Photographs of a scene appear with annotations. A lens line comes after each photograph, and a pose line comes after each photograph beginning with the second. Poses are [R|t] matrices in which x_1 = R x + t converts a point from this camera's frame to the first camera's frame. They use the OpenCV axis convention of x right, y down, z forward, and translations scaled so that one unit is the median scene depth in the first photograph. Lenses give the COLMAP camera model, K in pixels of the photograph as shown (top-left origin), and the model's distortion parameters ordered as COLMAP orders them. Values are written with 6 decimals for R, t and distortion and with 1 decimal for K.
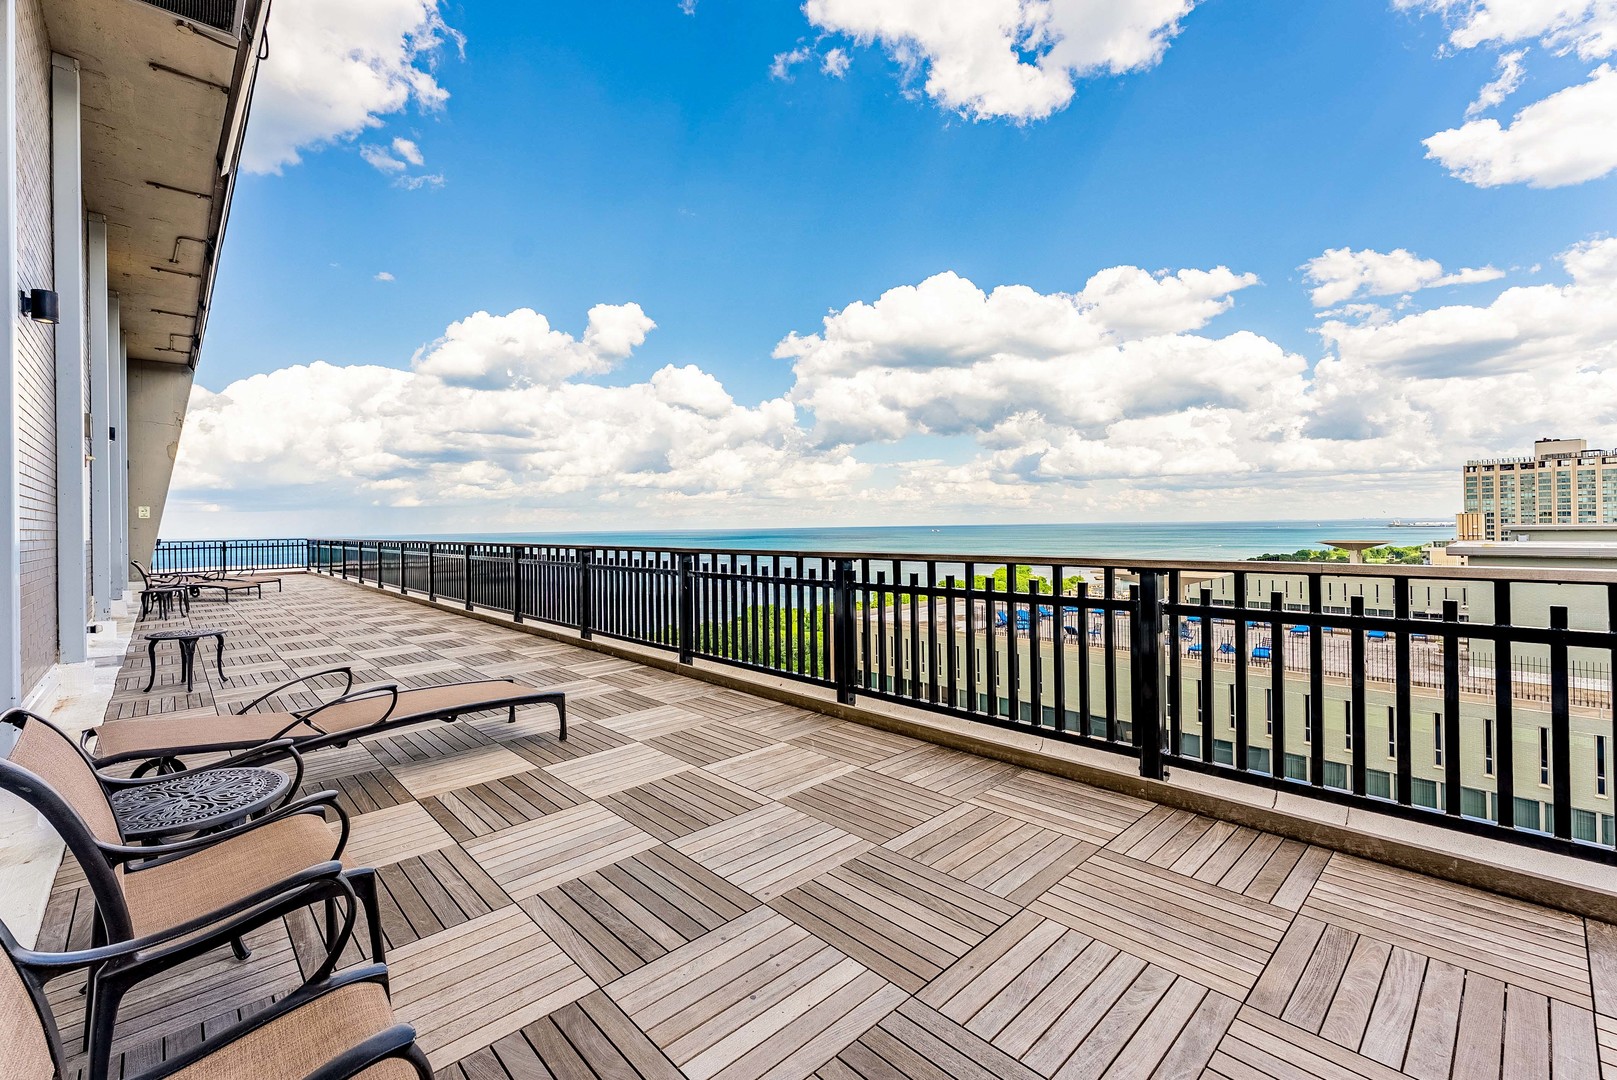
lens RADIAL K [[688.7, 0, 811.8], [0, 688.7, 532.6], [0, 0, 1]] dist [0.000977, -0.000269]
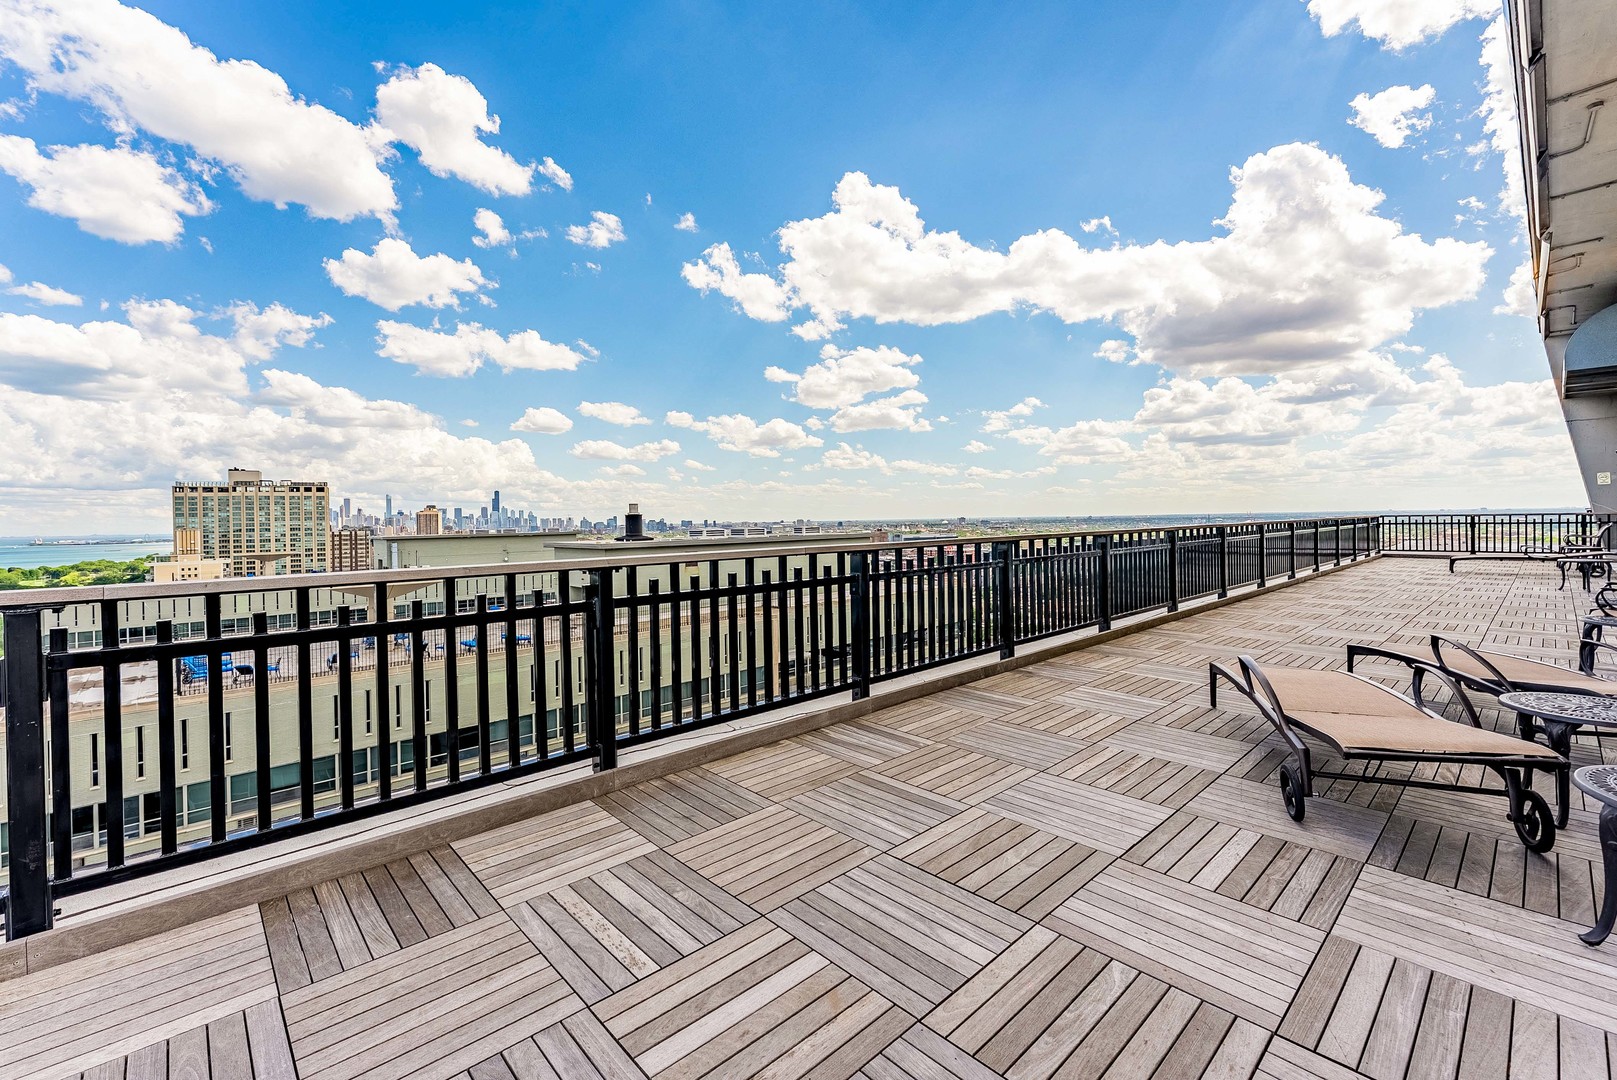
lens RADIAL K [[688.7, 0, 811.8], [0, 688.7, 532.6], [0, 0, 1]] dist [0.000977, -0.000269]
pose [[0.010654, -0.000398, 0.999943, -0.859583], [0.029761, 0.999557, 0.000081, 0.006569], [-0.999500, 0.029758, 0.010661, 0.947506]]
